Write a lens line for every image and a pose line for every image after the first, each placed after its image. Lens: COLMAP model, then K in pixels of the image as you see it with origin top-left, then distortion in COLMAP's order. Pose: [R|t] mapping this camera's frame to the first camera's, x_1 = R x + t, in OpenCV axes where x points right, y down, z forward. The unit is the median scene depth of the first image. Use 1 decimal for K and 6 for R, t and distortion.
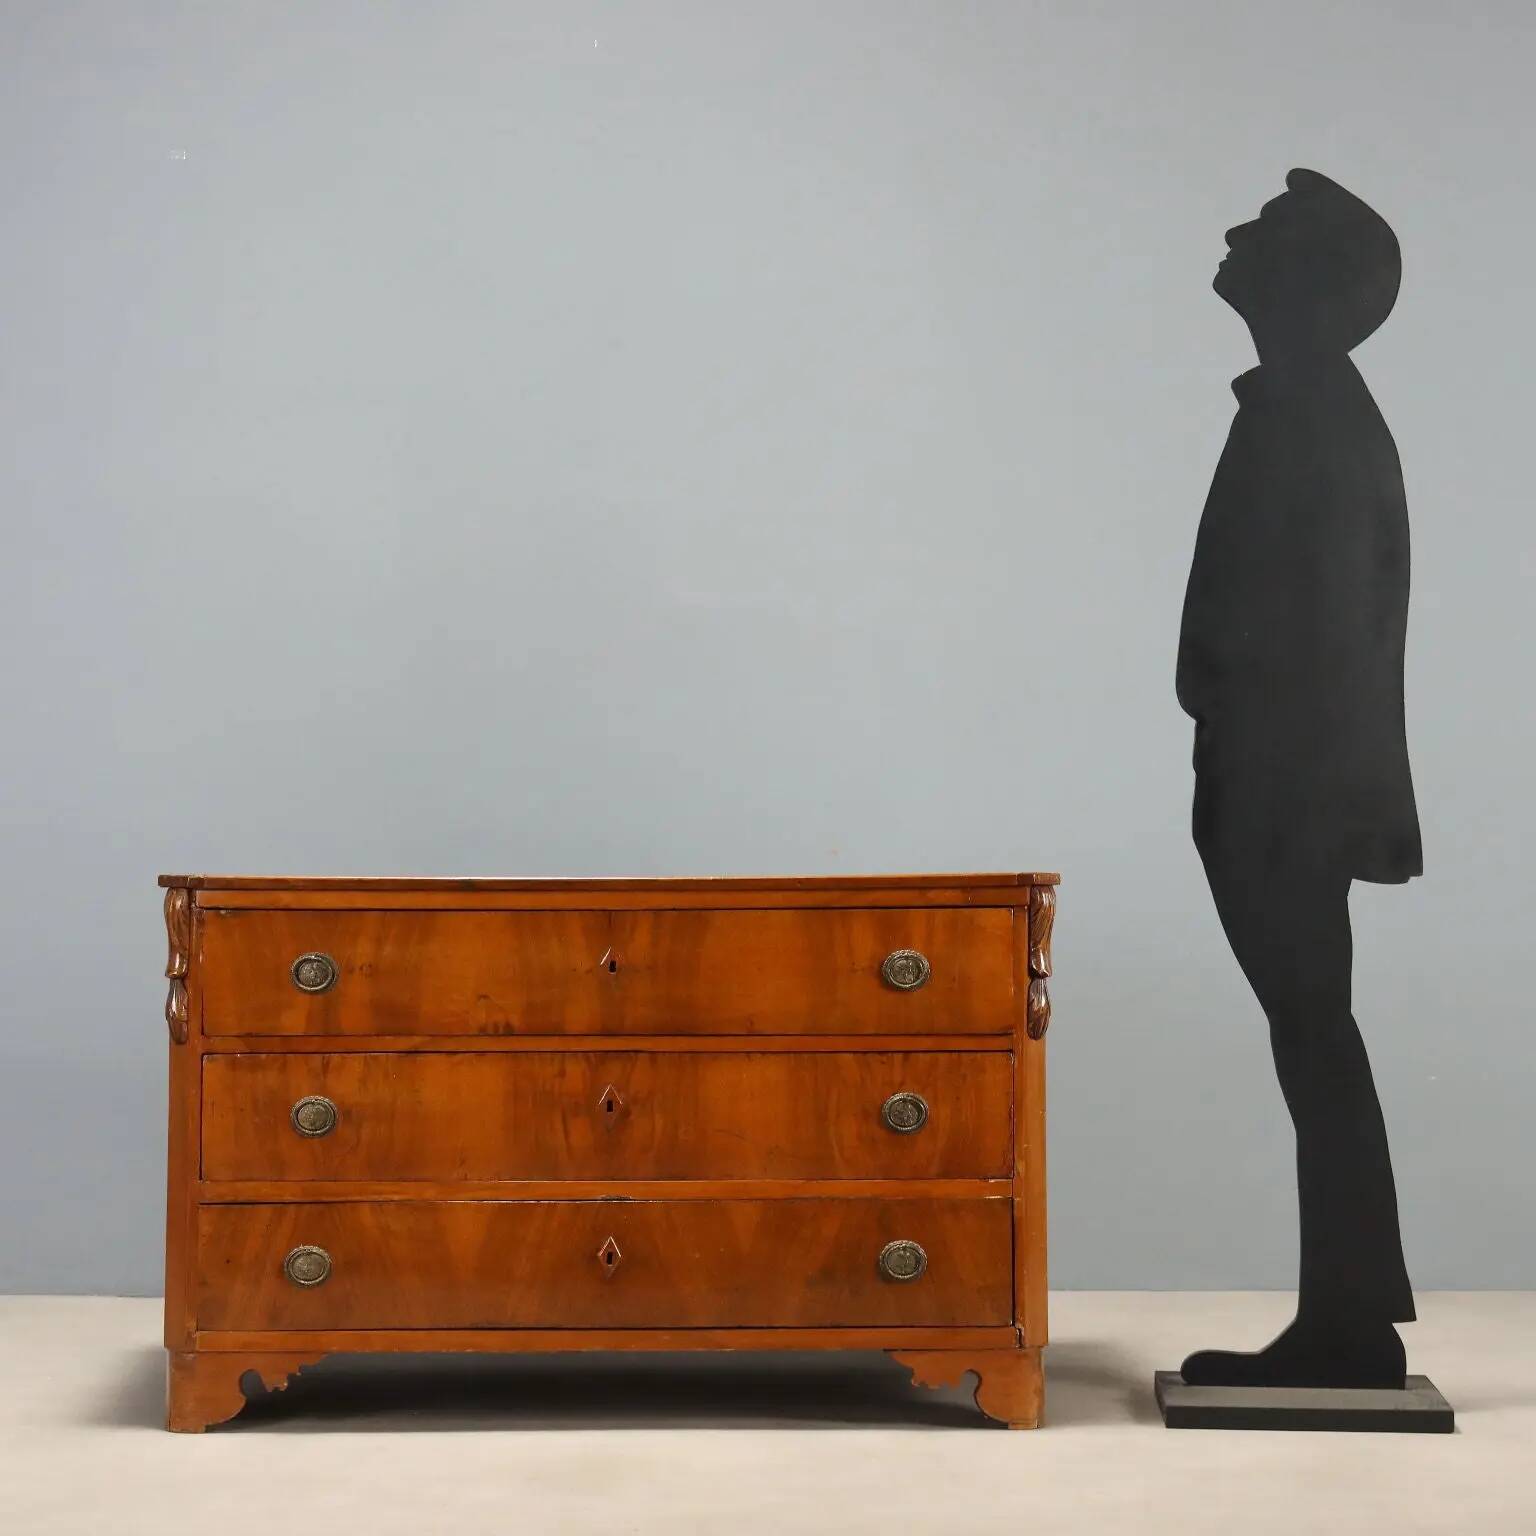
lens RADIAL K [[4270.5, 0, 770.5], [0, 4270.5, 764.1], [0, 0, 1]] dist [0.047684, 0.000000]
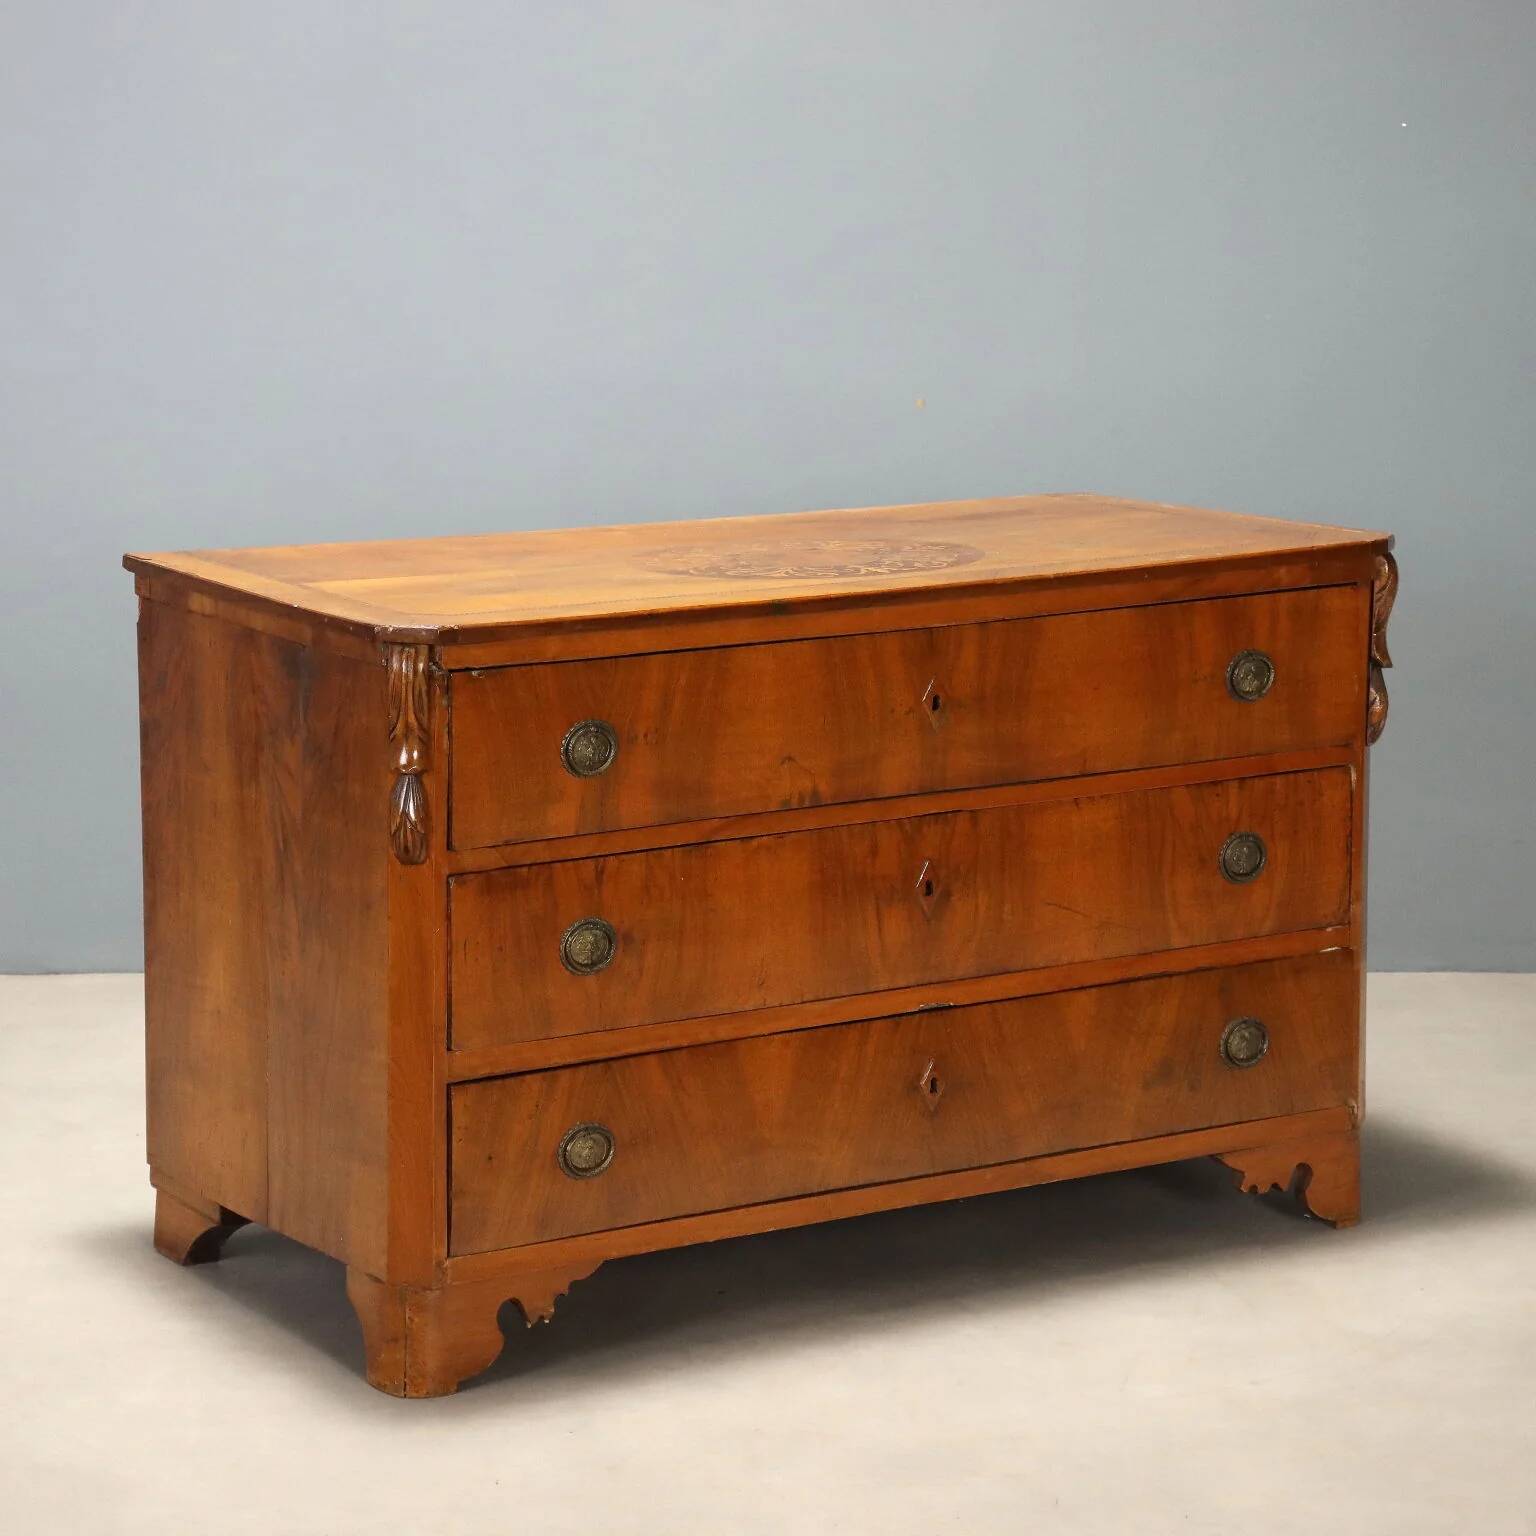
lens RADIAL K [[4270.5, 0, 766.2], [0, 4270.5, 773.8], [0, 0, 1]] dist [0.047684, 0.000000]
pose [[0.884654, -0.084080, 0.458603, -0.401047], [-0.010308, 0.979838, 0.199529, -0.087340], [-0.466133, -0.181241, 0.865951, 0.370479]]
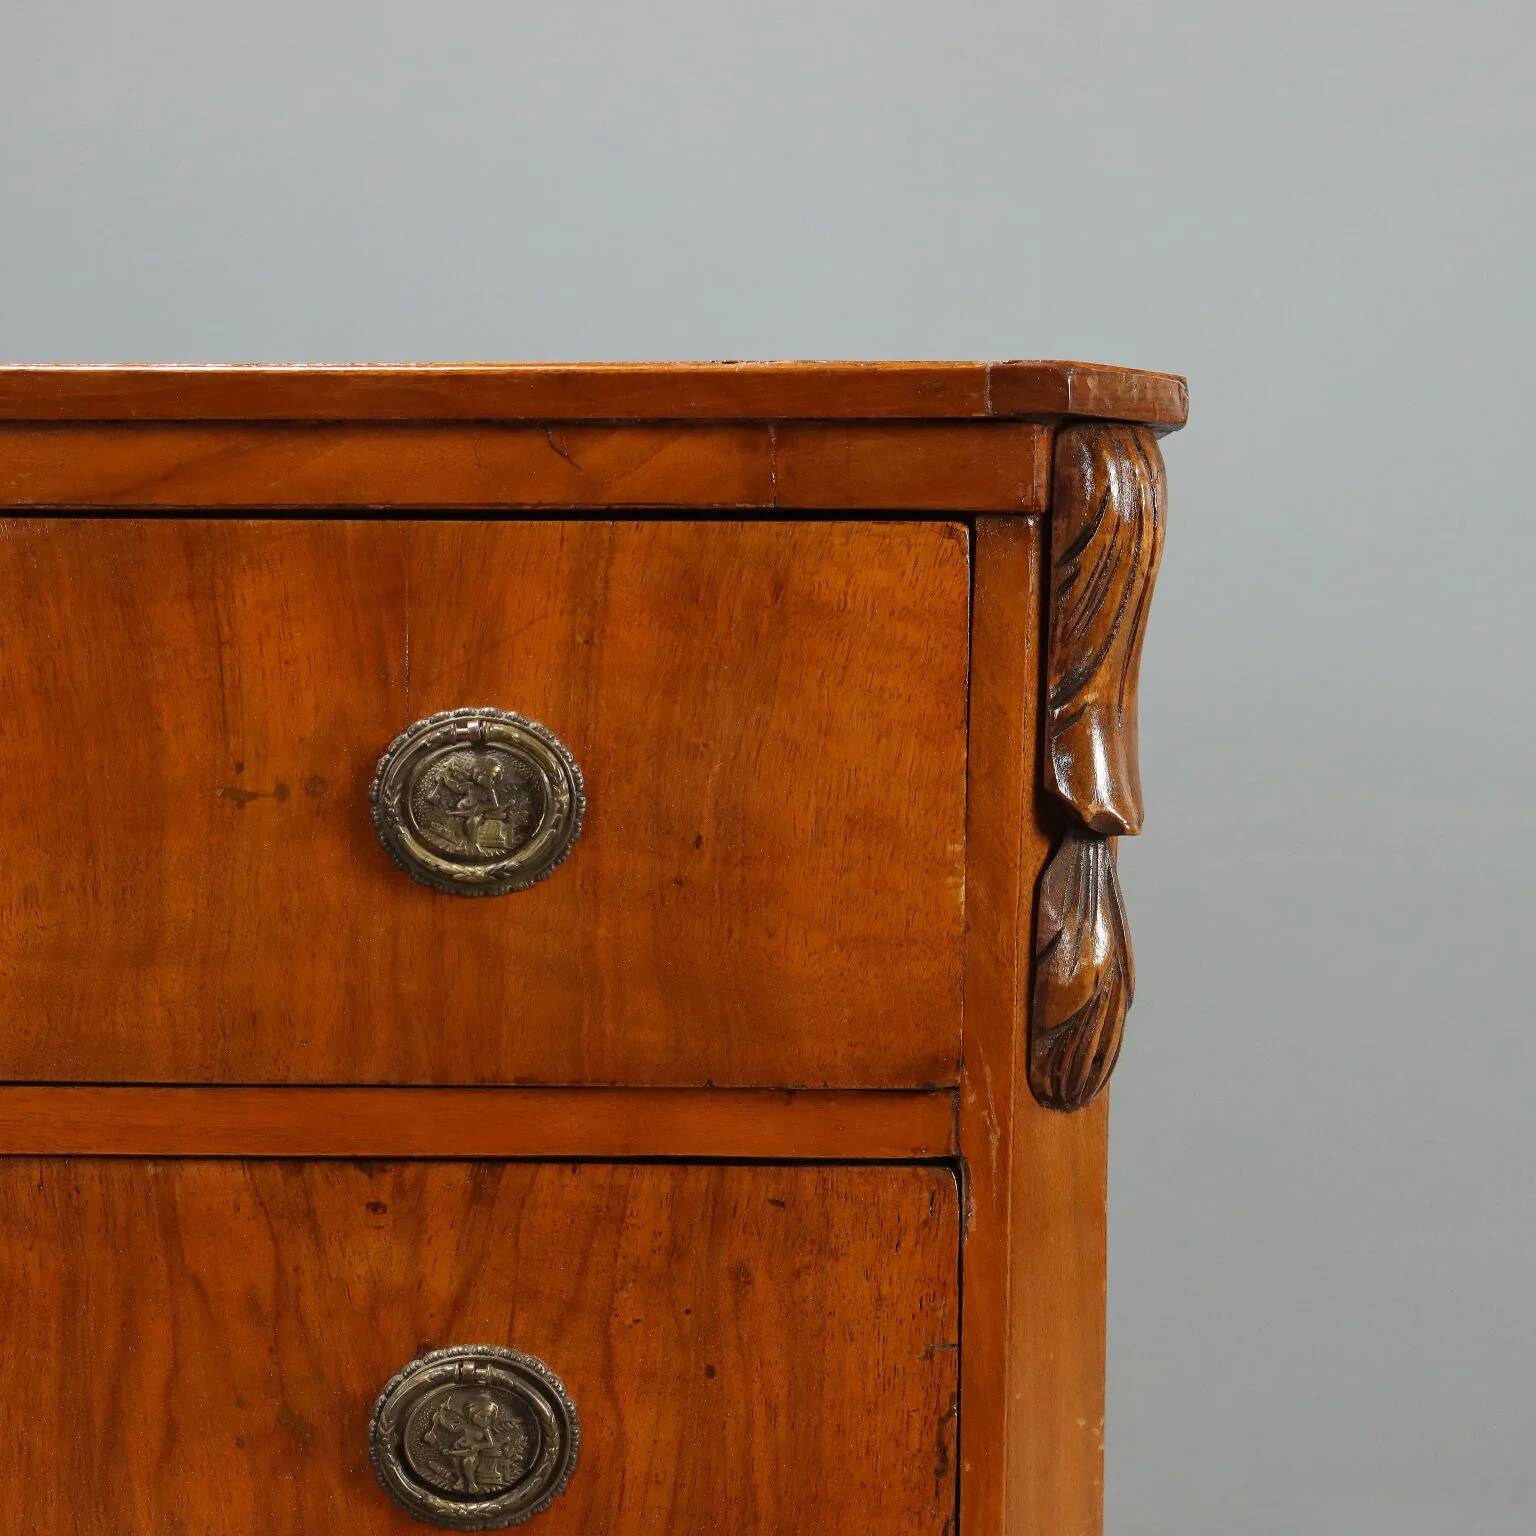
lens RADIAL K [[4270.5, 0, 772.4], [0, 4270.5, 761.3], [0, 0, 1]] dist [0.047684, 0.000000]
pose [[0.999654, 0.014065, -0.022249, 0.051808], [-0.011404, 0.993238, 0.115537, 0.020767], [0.023723, -0.115243, 0.993054, 0.783209]]
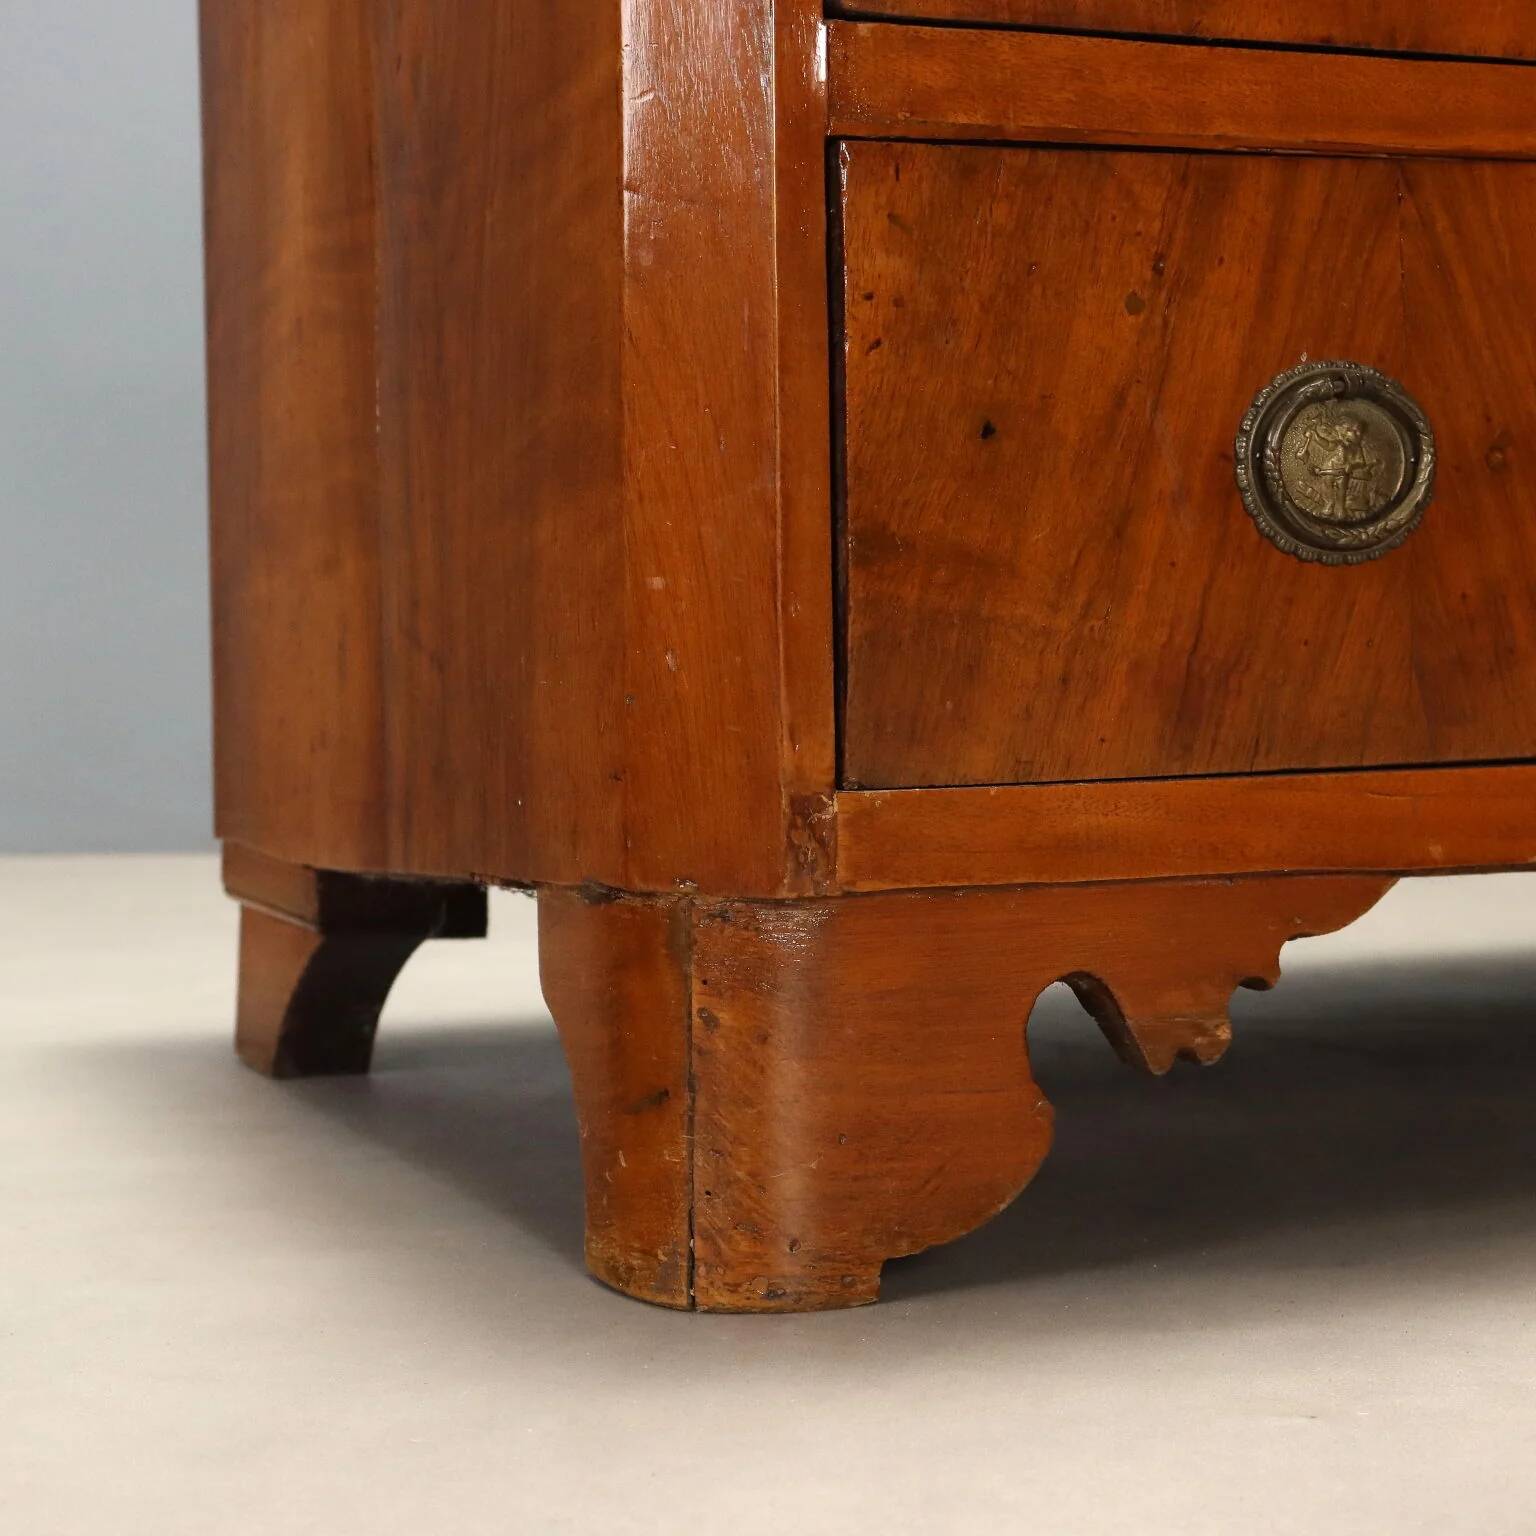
lens RADIAL K [[3041.2, 0, 770.0], [0, 3041.2, 764.4], [0, 0, 1]] dist [0.014028, 0.000000]
pose [[0.955421, -0.036701, 0.292958, -0.175645], [0.020476, 0.998092, 0.058259, 0.121626], [-0.294537, -0.049663, 0.954349, 0.857072]]
